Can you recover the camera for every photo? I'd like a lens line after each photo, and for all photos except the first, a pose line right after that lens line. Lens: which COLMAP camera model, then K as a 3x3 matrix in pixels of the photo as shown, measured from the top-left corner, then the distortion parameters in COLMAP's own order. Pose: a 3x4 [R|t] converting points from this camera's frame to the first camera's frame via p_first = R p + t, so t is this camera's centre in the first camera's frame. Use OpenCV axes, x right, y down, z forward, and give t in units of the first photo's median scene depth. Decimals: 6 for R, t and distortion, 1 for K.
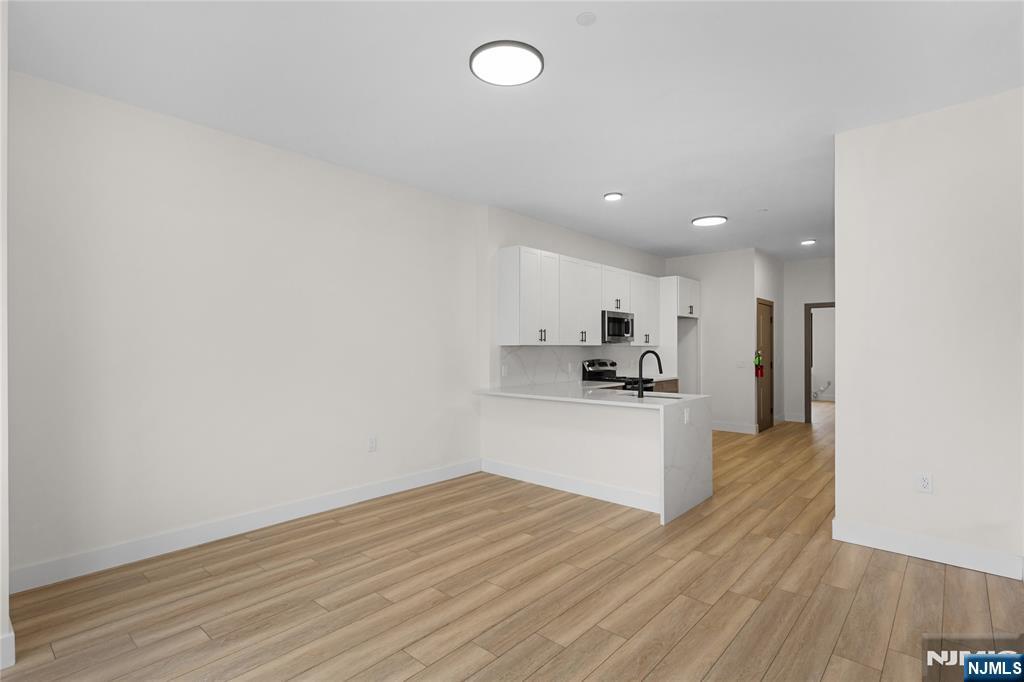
lens RADIAL K [[504.8, 0, 513.6], [0, 504.8, 346.3], [0, 0, 1]] dist [0.002885, 0.001597]
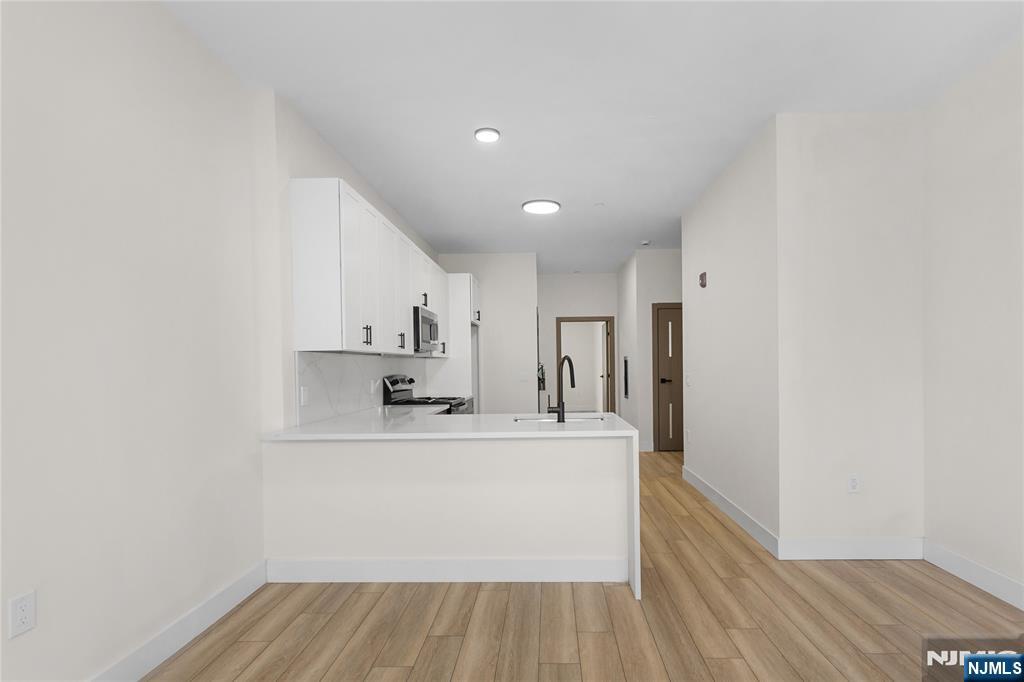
lens RADIAL K [[504.8, 0, 523.9], [0, 504.8, 368.9], [0, 0, 1]] dist [0.002885, 0.001597]
pose [[0.759033, -0.013248, 0.650917, -0.260128], [0.011391, 0.999910, 0.007068, 0.022498], [-0.650952, 0.002050, 0.759116, 0.523834]]
